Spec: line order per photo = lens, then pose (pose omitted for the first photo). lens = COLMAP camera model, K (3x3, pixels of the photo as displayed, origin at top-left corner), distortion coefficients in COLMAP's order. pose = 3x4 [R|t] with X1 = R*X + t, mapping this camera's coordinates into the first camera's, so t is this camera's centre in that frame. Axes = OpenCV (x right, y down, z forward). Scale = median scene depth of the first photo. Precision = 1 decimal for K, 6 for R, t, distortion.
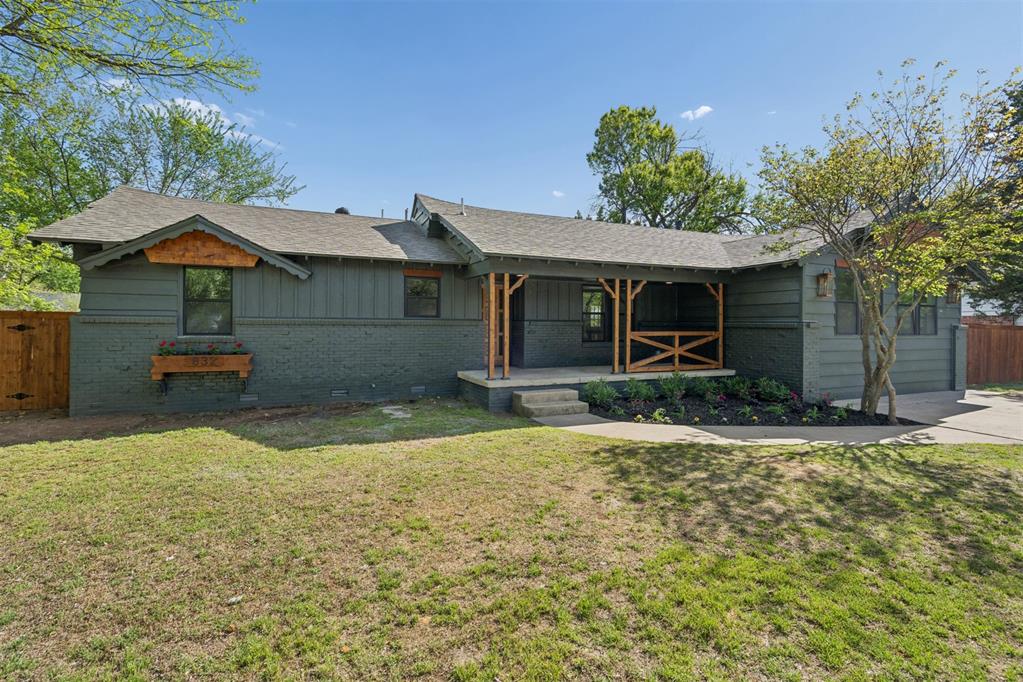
lens RADIAL K [[472.4, 0, 513.3], [0, 472.4, 325.9], [0, 0, 1]] dist [0.001141, 0.000034]
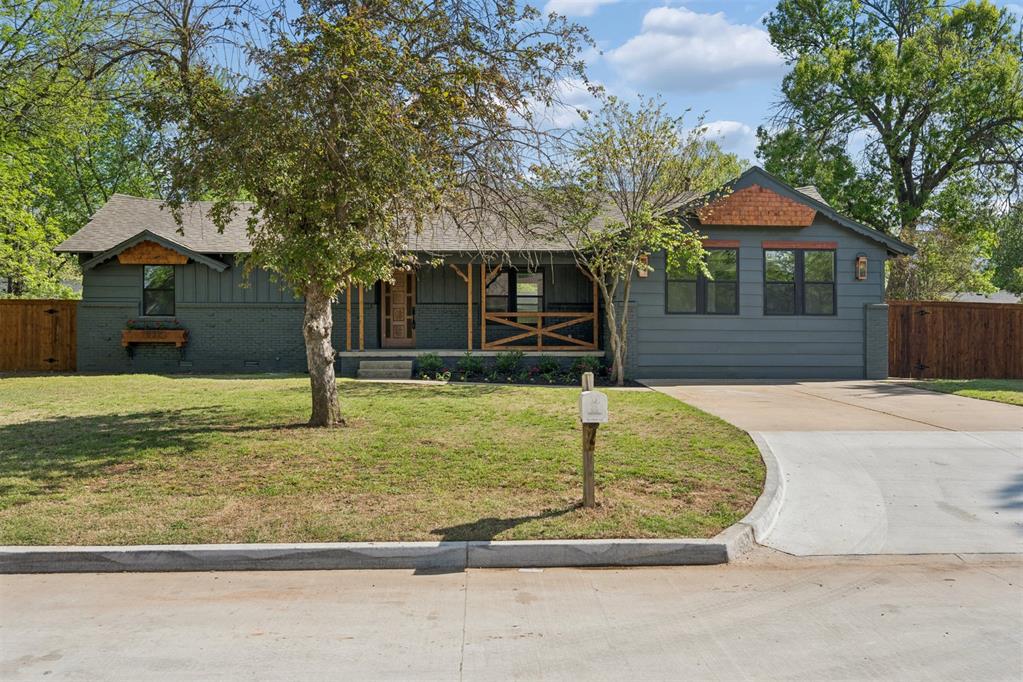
lens RADIAL K [[994.1, 0, 532.8], [0, 994.1, 341.2], [0, 0, 1]] dist [0.007598, -0.003155]
pose [[0.936244, 0.002369, -0.351342, 1.165629], [0.000695, 0.999963, 0.008593, 0.058985], [0.351349, -0.008290, 0.936208, -1.104217]]
